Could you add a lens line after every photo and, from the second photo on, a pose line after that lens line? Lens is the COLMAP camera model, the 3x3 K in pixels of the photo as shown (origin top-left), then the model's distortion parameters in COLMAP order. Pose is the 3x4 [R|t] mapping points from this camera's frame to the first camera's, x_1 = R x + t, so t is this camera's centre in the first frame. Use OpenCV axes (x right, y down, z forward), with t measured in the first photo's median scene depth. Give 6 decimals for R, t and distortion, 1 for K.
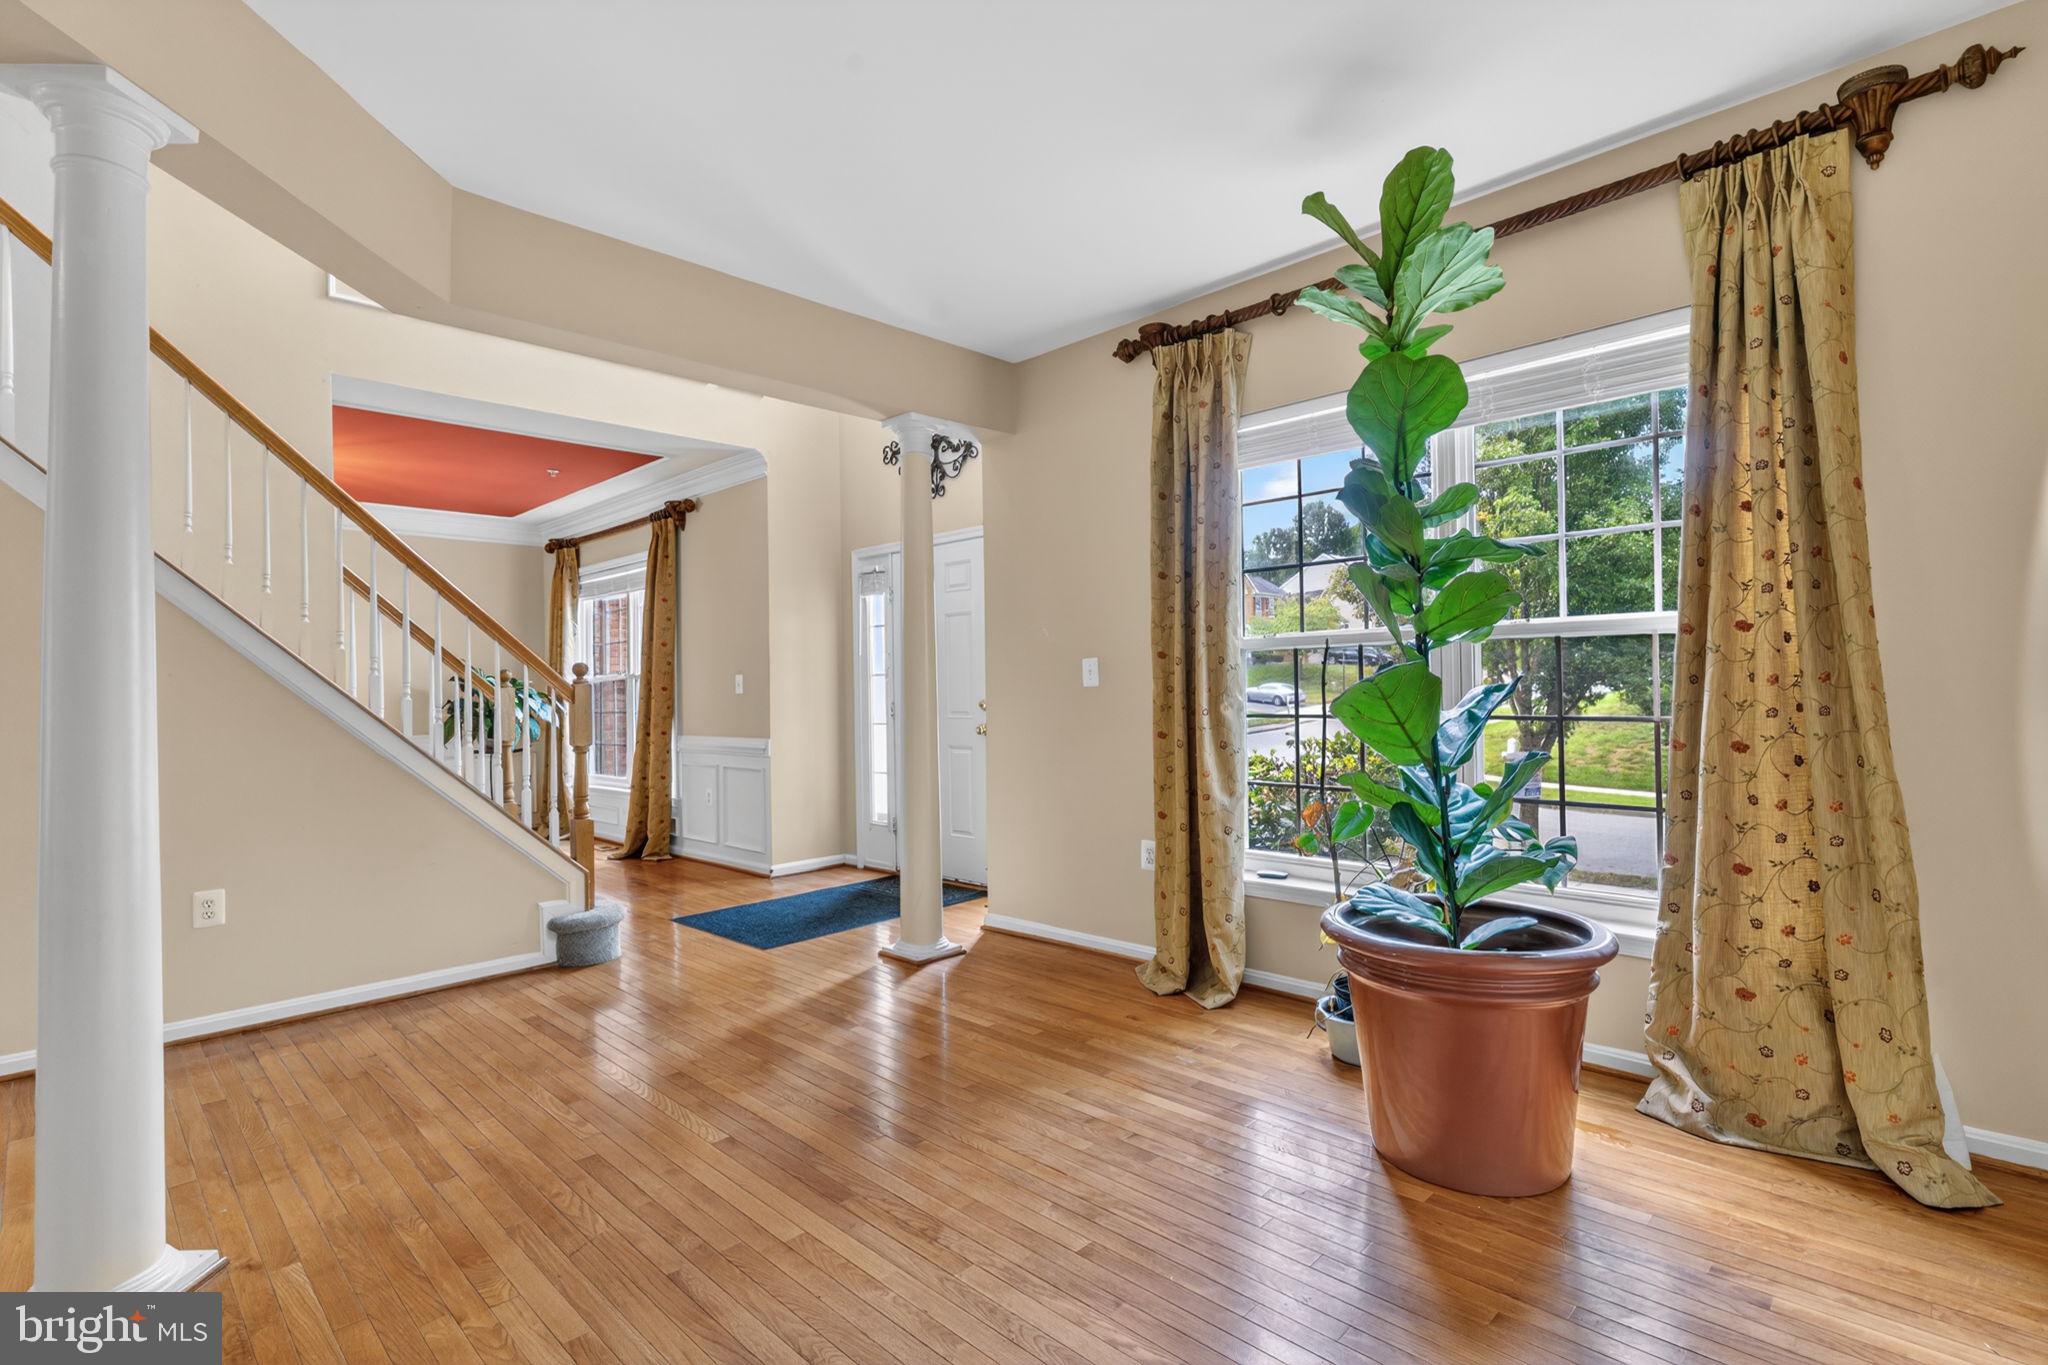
lens RADIAL K [[972.9, 0, 1007.8], [0, 972.9, 677.2], [0, 0, 1]] dist [-0.000337, 0.002137]
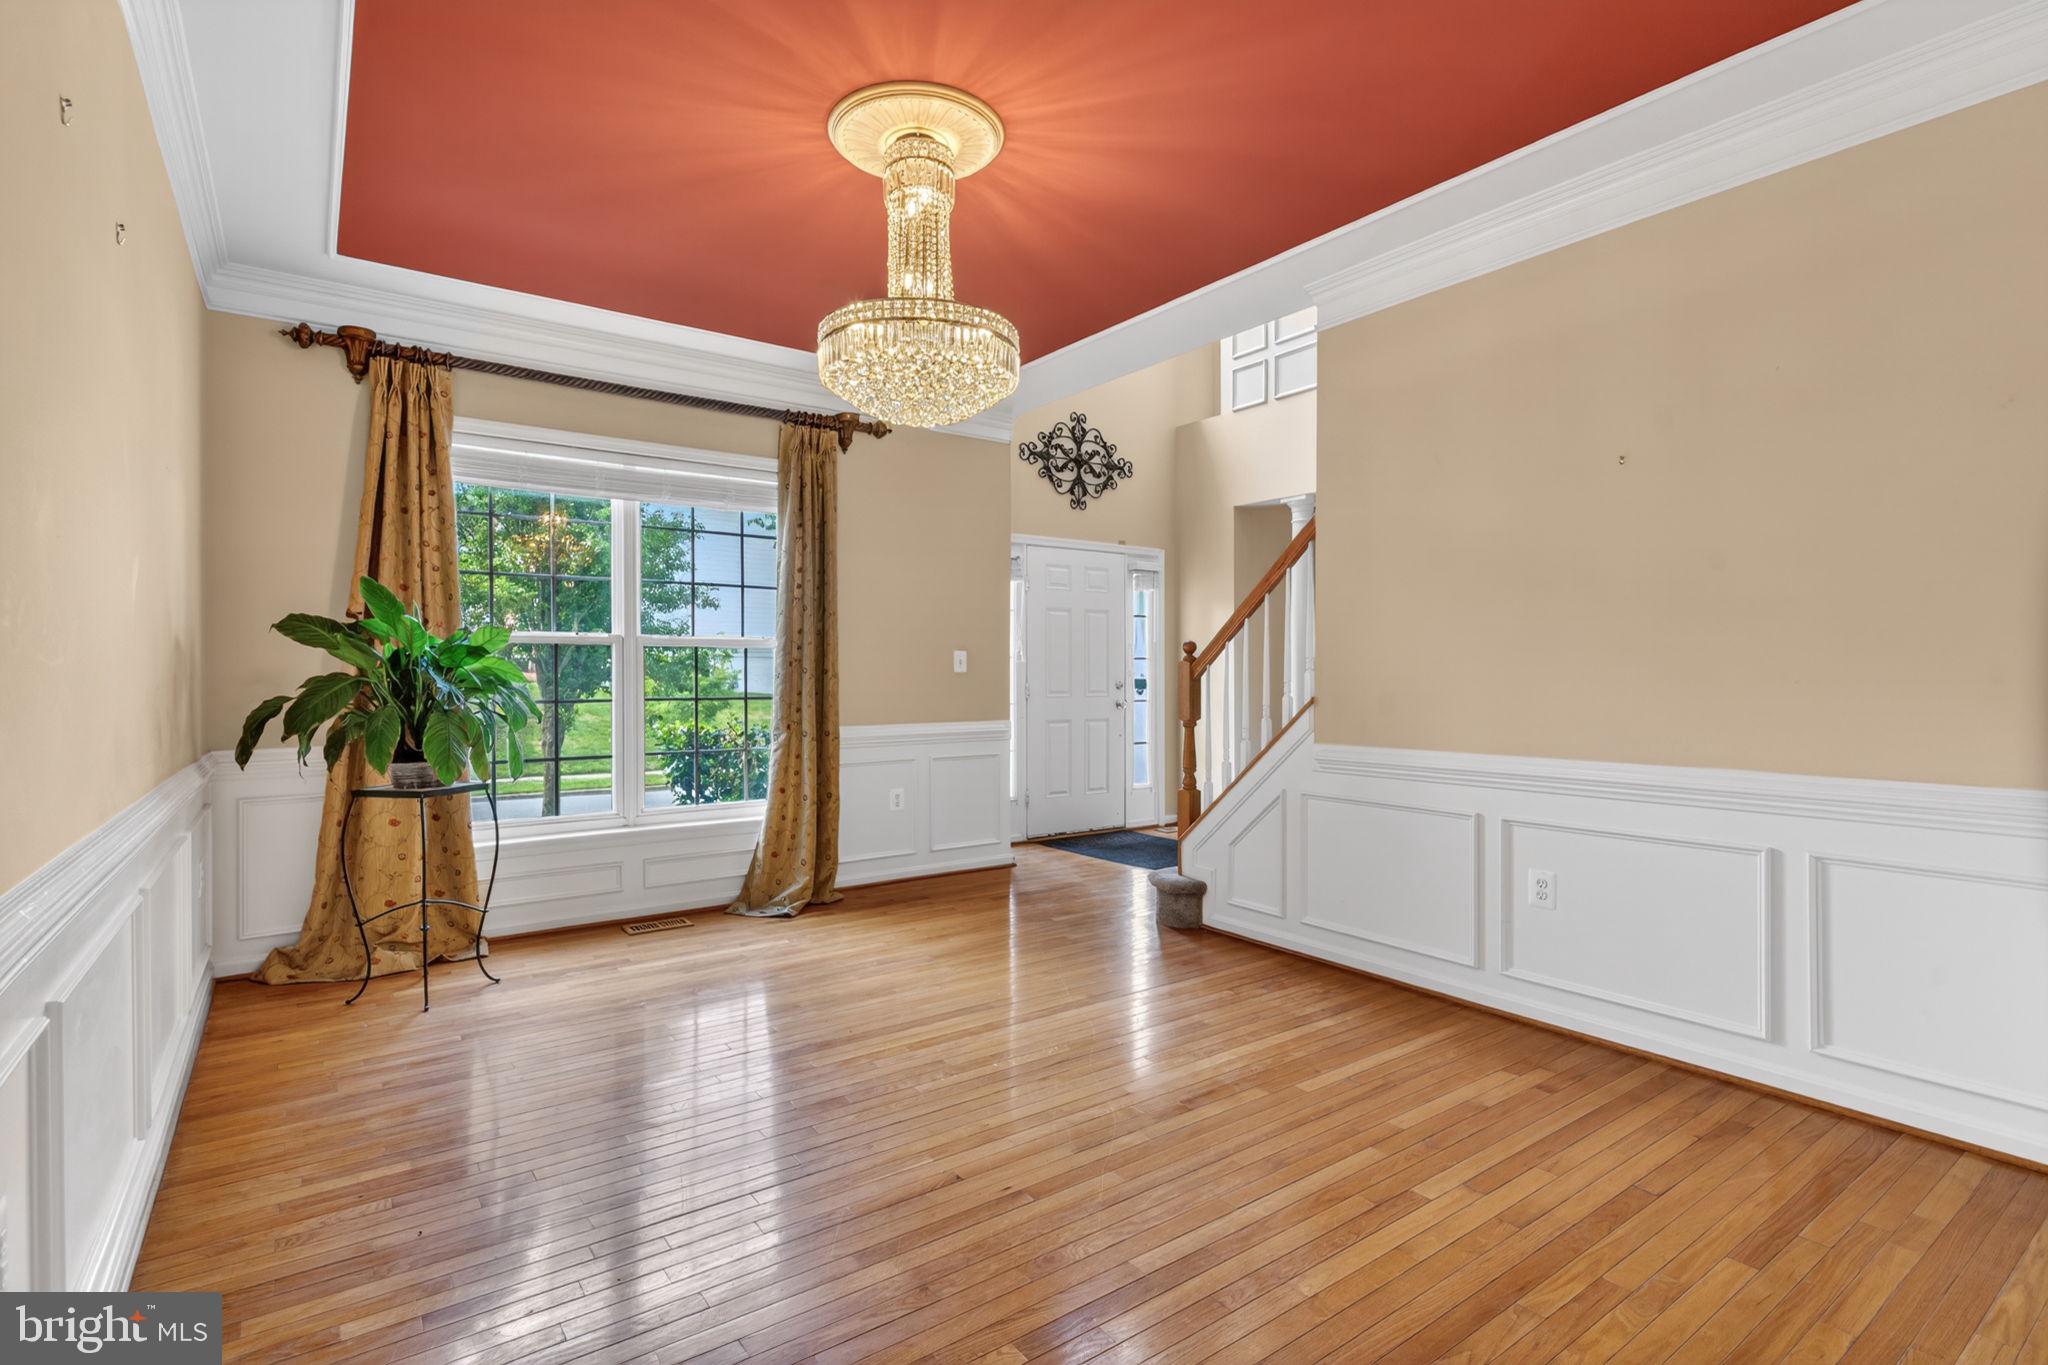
lens RADIAL K [[972.9, 0, 1007.8], [0, 972.9, 677.2], [0, 0, 1]] dist [-0.000337, 0.002137]
pose [[0.160064, 0.017985, 0.986943, -1.180399], [-0.012952, 0.999786, -0.016118, 0.036447], [-0.987022, -0.010203, 0.160263, 0.848591]]
